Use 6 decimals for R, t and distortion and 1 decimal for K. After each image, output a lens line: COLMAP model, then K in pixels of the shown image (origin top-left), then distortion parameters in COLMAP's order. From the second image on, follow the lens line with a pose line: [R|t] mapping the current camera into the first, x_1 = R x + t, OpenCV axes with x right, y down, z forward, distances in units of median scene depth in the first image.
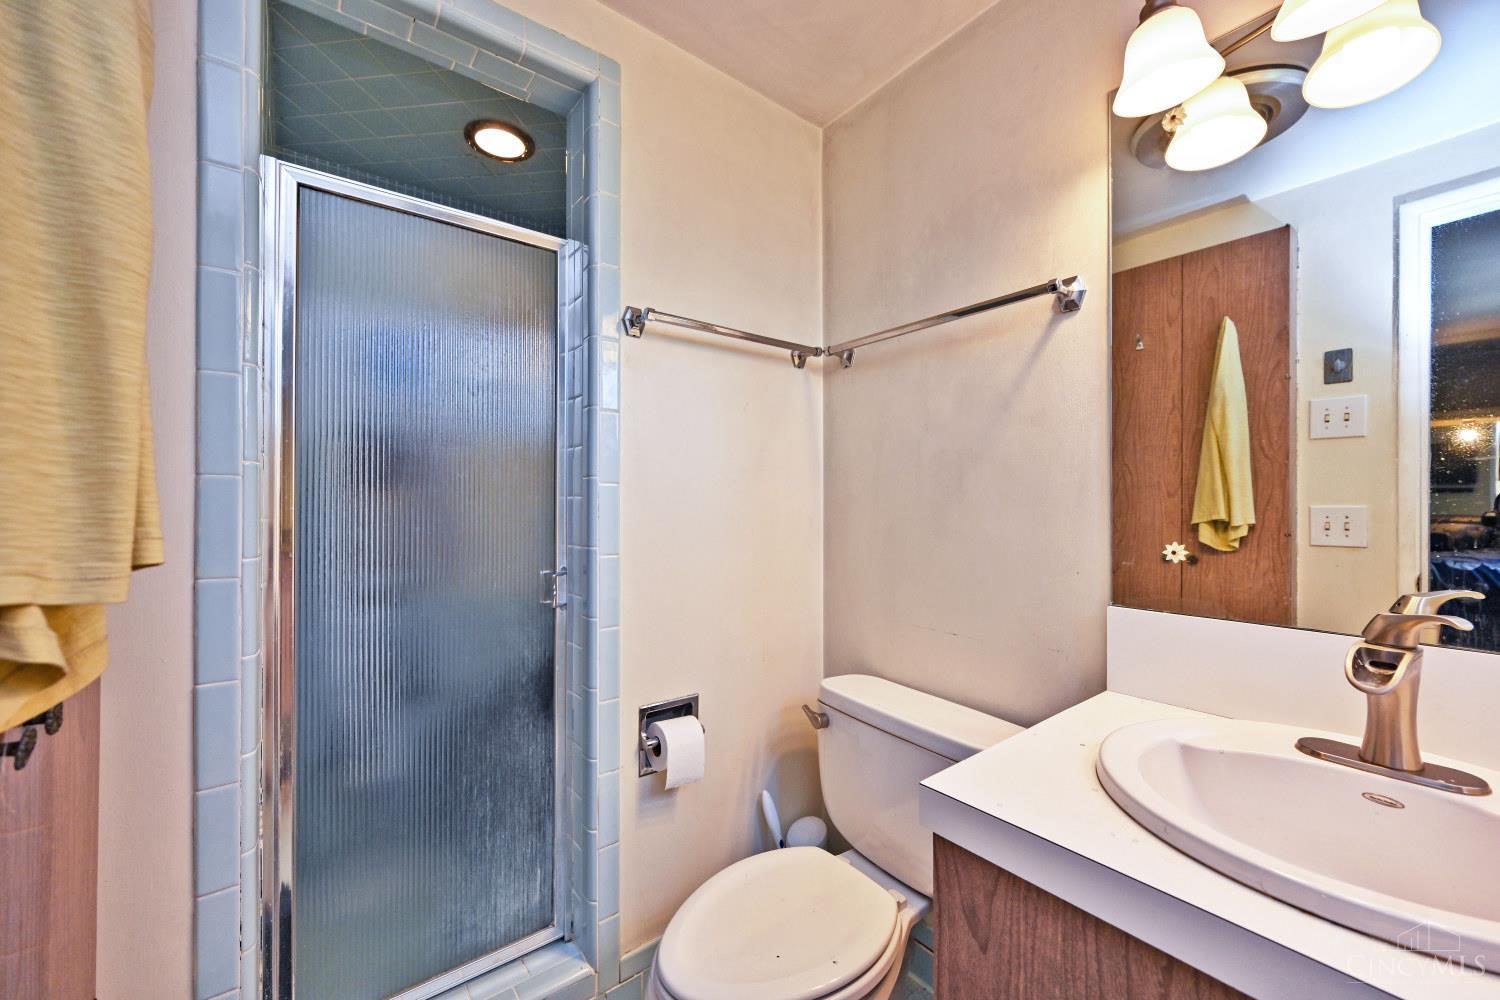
lens RADIAL K [[592.2, 0, 748.8], [0, 592.2, 502.0], [0, 0, 1]] dist [-0.000634, 0.000274]
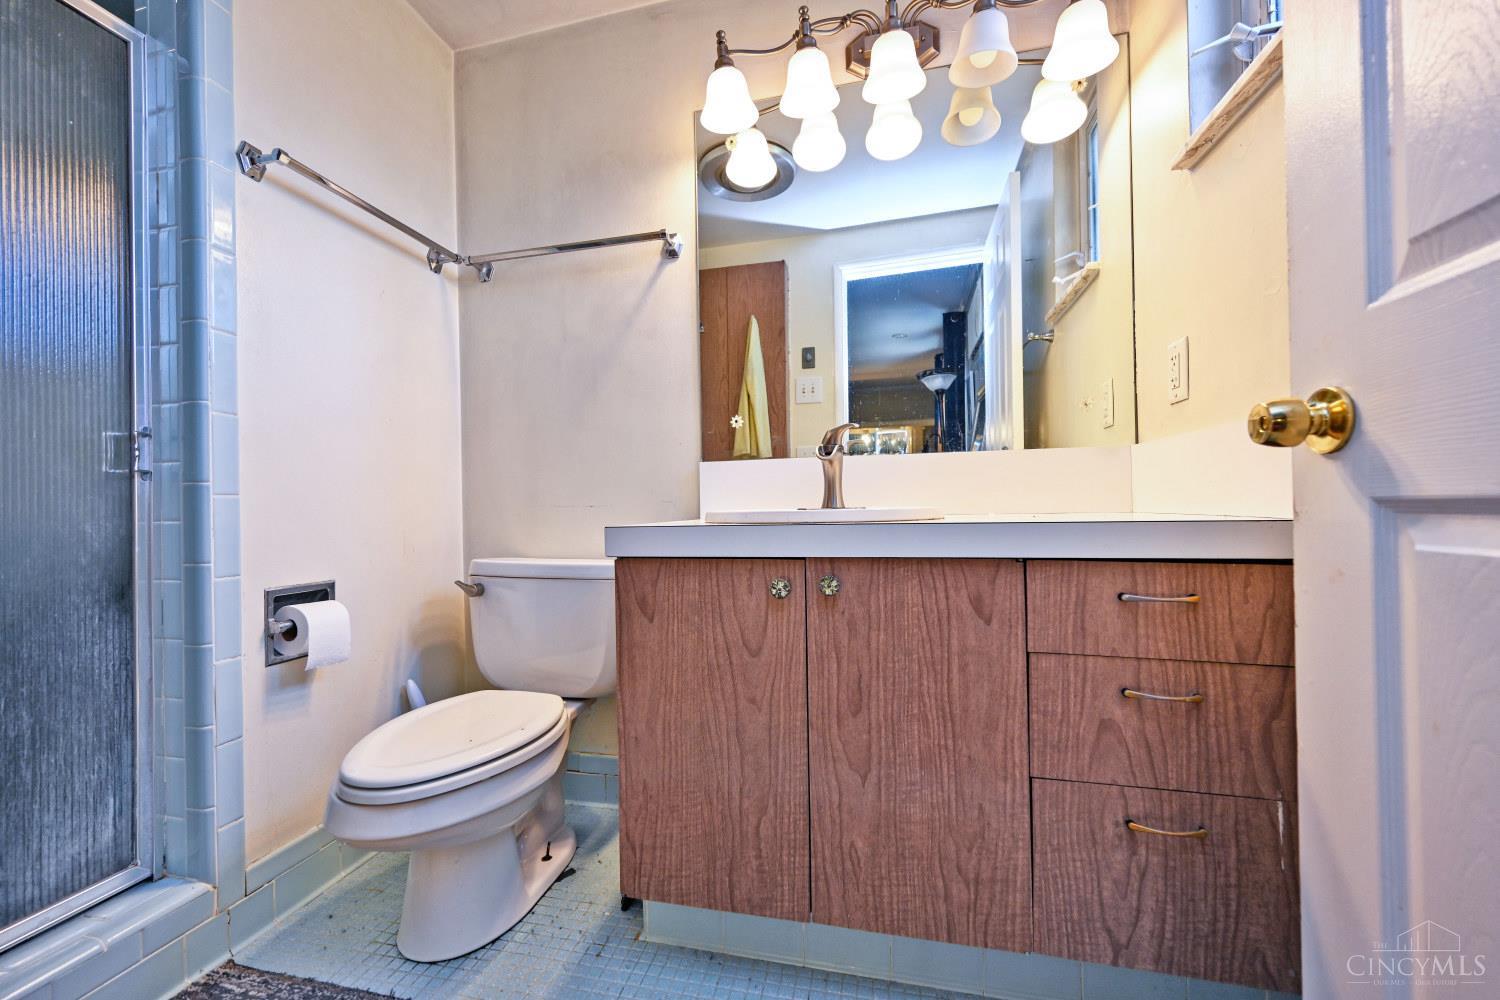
lens RADIAL K [[592.2, 0, 749.7], [0, 592.2, 503.0], [0, 0, 1]] dist [-0.000634, 0.000274]
pose [[0.774765, -0.011466, 0.632145, -0.184159], [0.016114, 0.999869, -0.001614, 0.231887], [-0.632044, 0.011436, 0.774848, -0.172611]]
